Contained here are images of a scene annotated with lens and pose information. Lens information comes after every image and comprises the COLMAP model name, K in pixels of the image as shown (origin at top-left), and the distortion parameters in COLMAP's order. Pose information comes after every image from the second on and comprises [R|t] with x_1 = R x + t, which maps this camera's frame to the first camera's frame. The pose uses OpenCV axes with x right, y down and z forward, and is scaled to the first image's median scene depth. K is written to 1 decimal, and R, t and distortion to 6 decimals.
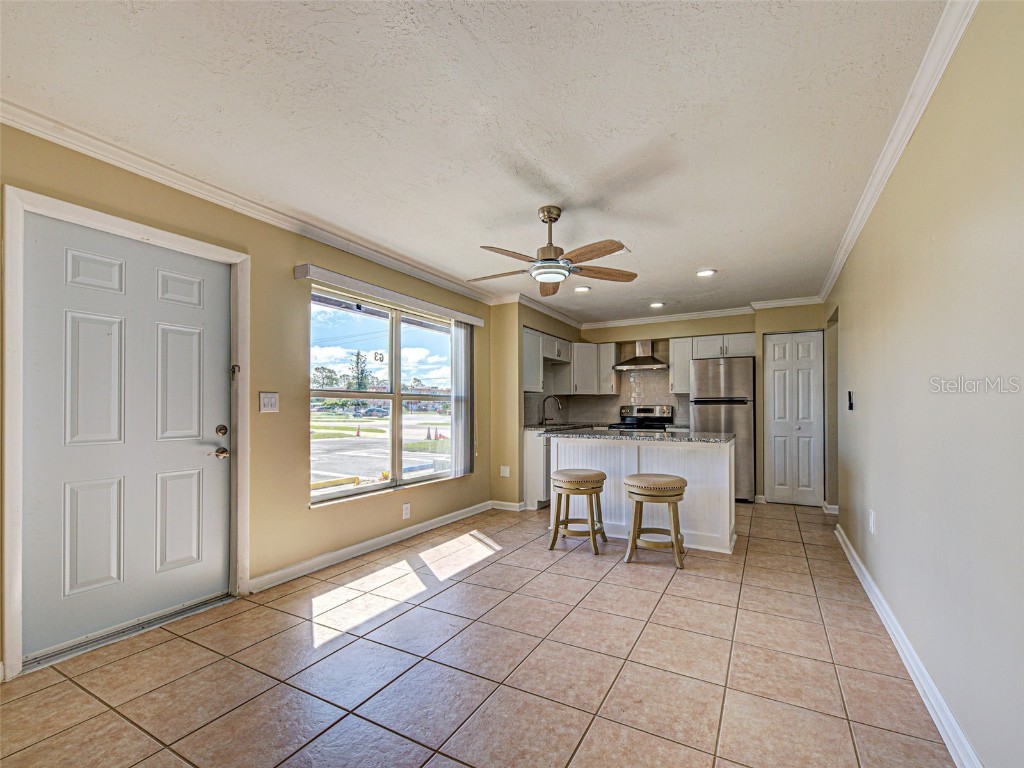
lens RADIAL K [[467.2, 0, 524.0], [0, 467.2, 397.8], [0, 0, 1]] dist [0.010250, -0.000414]
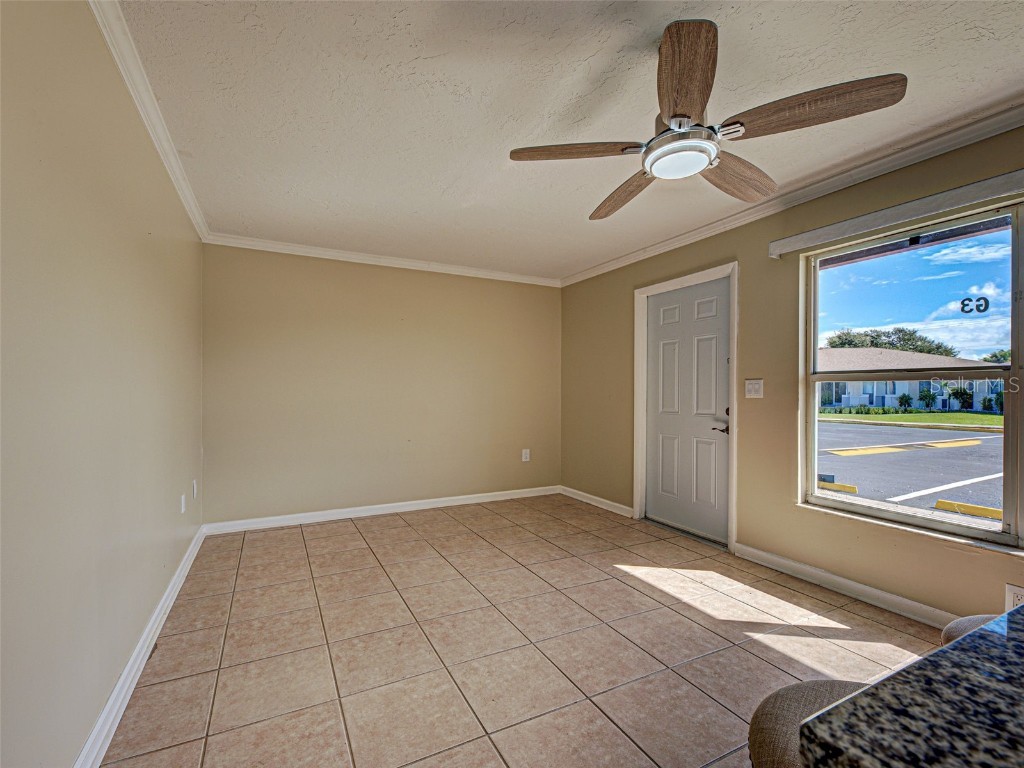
lens RADIAL K [[459.7, 0, 516.4], [0, 459.7, 384.6], [0, 0, 1]] dist [0.002318, -0.000949]
pose [[-0.567707, -0.015115, -0.823092, 0.330318], [0.013381, 0.999530, -0.027584, 0.011924], [0.823122, -0.026673, -0.567238, 0.605872]]
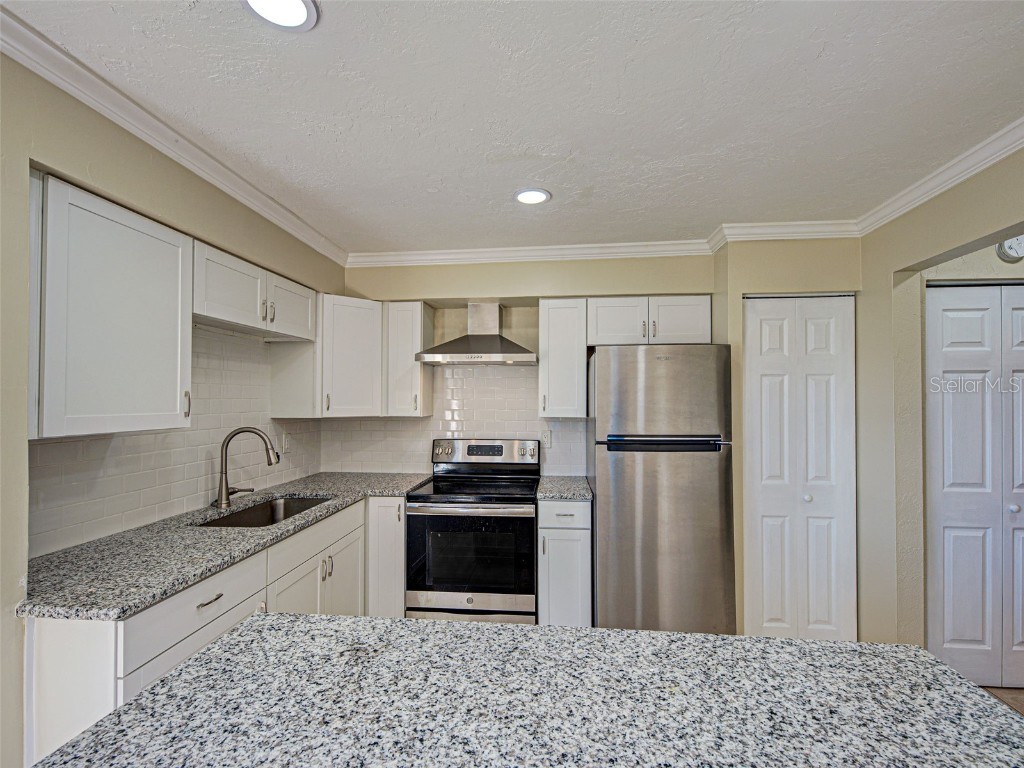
lens RADIAL K [[467.2, 0, 524.0], [0, 467.2, 397.8], [0, 0, 1]] dist [0.010250, -0.000414]
pose [[0.917790, 0.003253, 0.397052, 0.123893], [-0.010492, 0.999816, 0.016061, -0.039216], [-0.396927, -0.018907, 0.917655, 0.635379]]
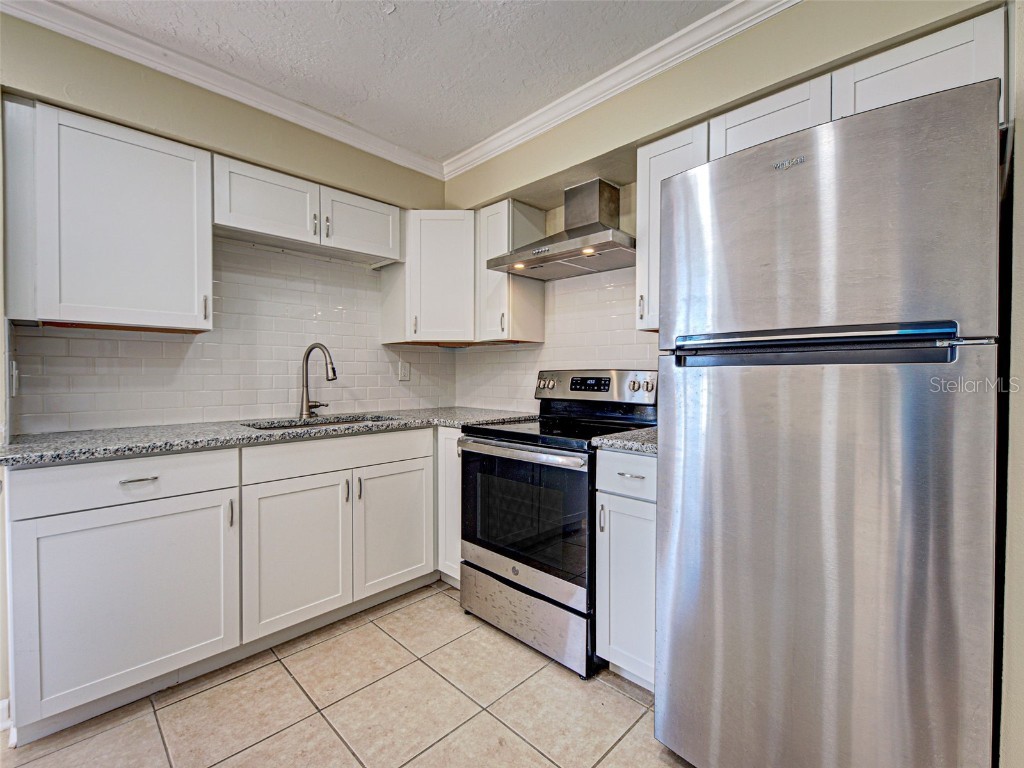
lens RADIAL K [[459.7, 0, 516.4], [0, 459.7, 384.6], [0, 0, 1]] dist [0.002318, -0.000949]
pose [[0.960538, 0.008864, -0.278009, 0.350515], [0.003616, 0.999010, 0.044348, 0.014249], [0.278127, -0.043604, 0.959554, 0.752453]]
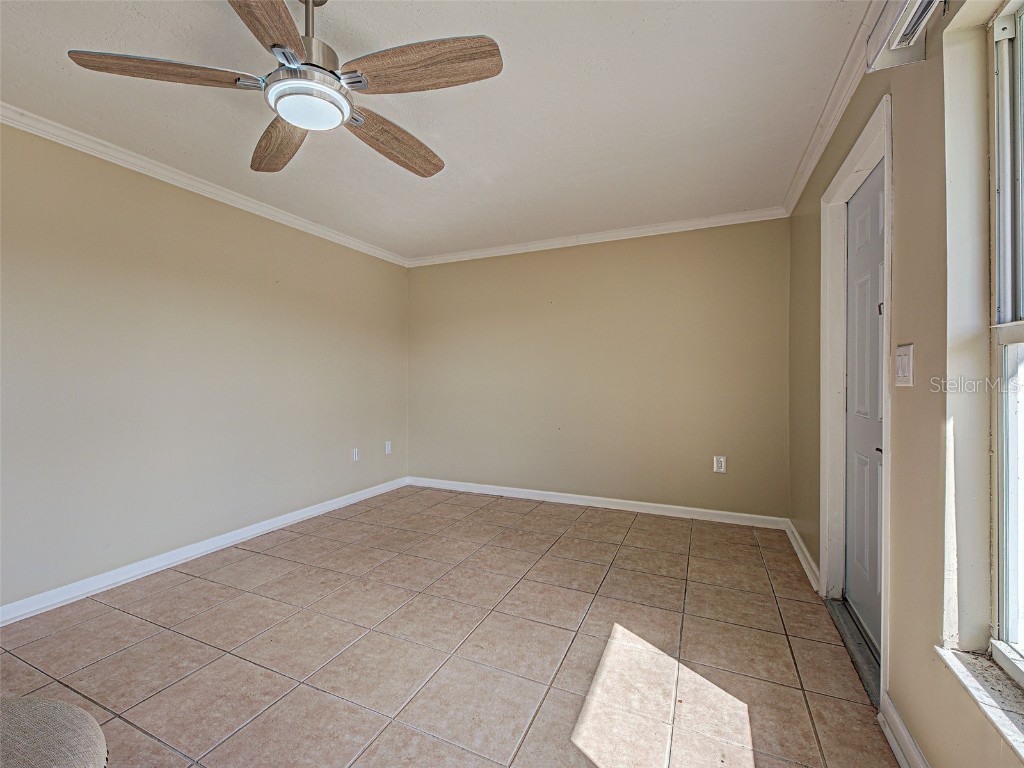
lens RADIAL K [[472.5, 0, 442.9], [0, 472.5, 371.7], [0, 0, 1]] dist [-0.001193, -0.000499]
pose [[-0.999984, -0.001373, -0.005460, -0.035752], [-0.001184, 0.999410, -0.034328, 0.017649], [0.005504, -0.034321, -0.999396, 0.781750]]
